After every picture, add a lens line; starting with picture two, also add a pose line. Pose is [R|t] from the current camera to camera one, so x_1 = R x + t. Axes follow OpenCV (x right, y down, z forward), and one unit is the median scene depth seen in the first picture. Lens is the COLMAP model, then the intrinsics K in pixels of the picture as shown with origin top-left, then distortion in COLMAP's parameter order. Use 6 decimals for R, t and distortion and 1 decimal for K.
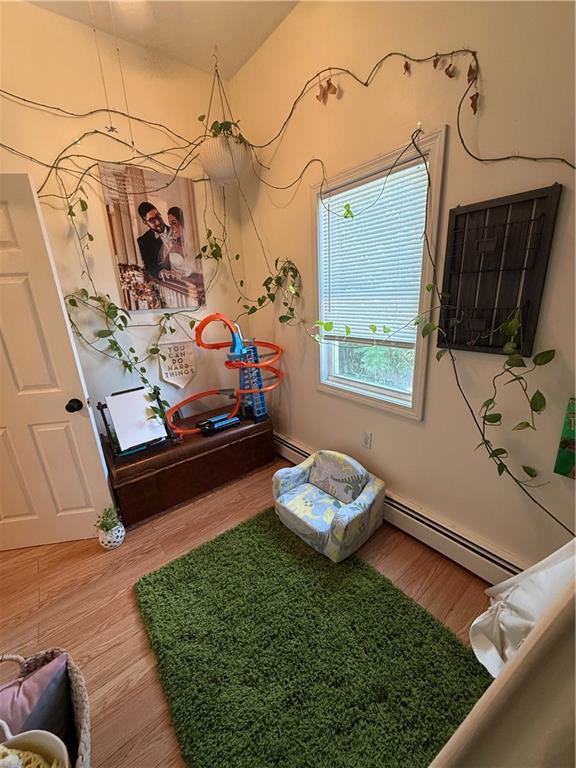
lens RADIAL K [[305.7, 0, 288.5], [0, 305.7, 385.7], [0, 0, 1]] dist [0.000502, 0.000652]
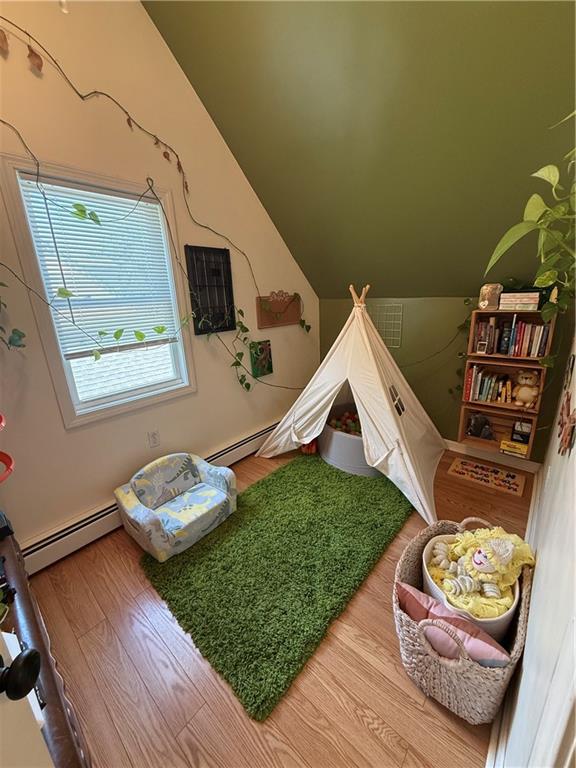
lens RADIAL K [[305.7, 0, 287.7], [0, 305.7, 381.9], [0, 0, 1]] dist [0.000502, 0.000652]
pose [[-0.170633, -0.220955, 0.960241, -0.936992], [0.329653, 0.905574, 0.266955, -0.152608], [-0.928554, 0.362098, -0.081682, 0.703053]]
